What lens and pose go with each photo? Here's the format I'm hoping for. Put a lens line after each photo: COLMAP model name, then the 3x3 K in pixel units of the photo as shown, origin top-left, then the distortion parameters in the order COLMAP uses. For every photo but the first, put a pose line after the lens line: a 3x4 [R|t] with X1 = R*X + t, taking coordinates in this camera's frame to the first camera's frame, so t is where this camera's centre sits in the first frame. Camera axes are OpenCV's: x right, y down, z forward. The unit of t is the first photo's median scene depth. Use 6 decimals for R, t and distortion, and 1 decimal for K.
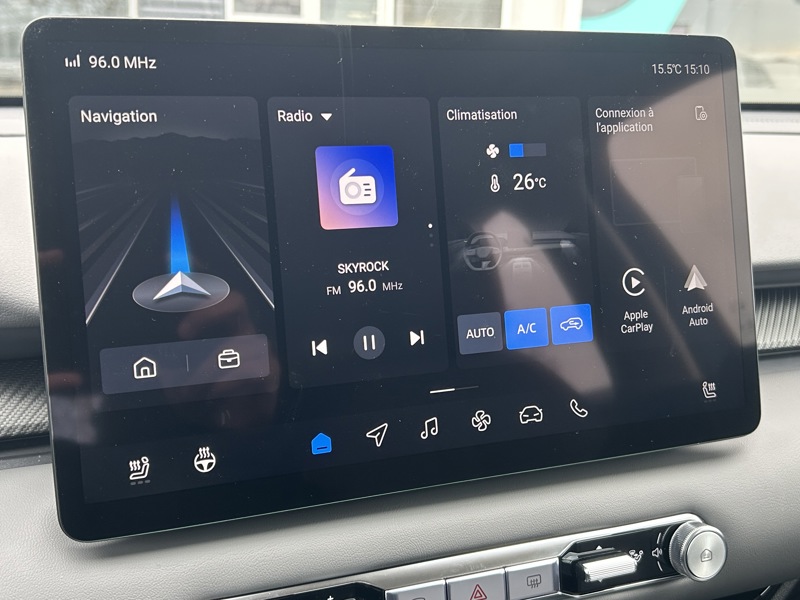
lens RADIAL K [[895.5, 0, 367.2], [0, 895.5, 275.4], [0, 0, 1]] dist [0.043425, 0.000000]
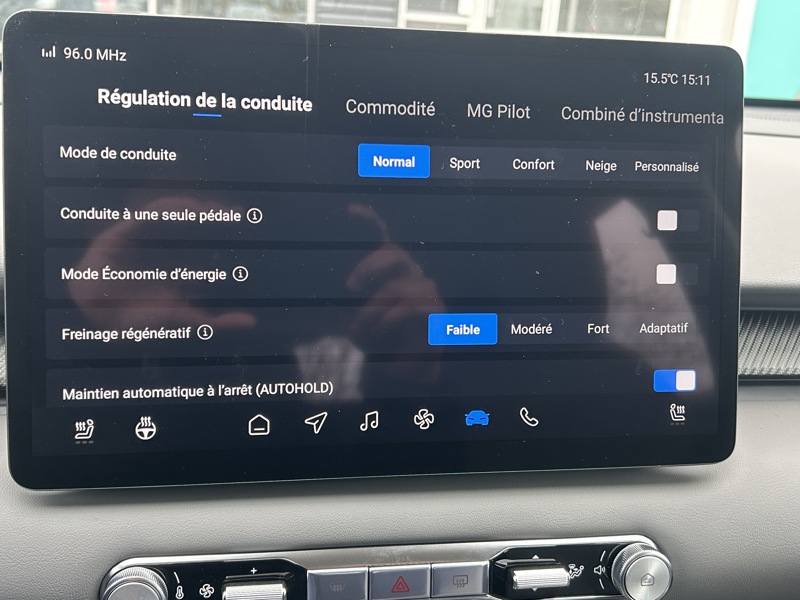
lens RADIAL K [[895.5, 0, 363.0], [0, 895.5, 282.0], [0, 0, 1]] dist [0.043425, 0.000000]
pose [[0.982373, 0.079727, -0.169076, 0.222723], [-0.074728, 0.996563, 0.035736, -0.024895], [0.171344, -0.022472, 0.984955, -0.011628]]
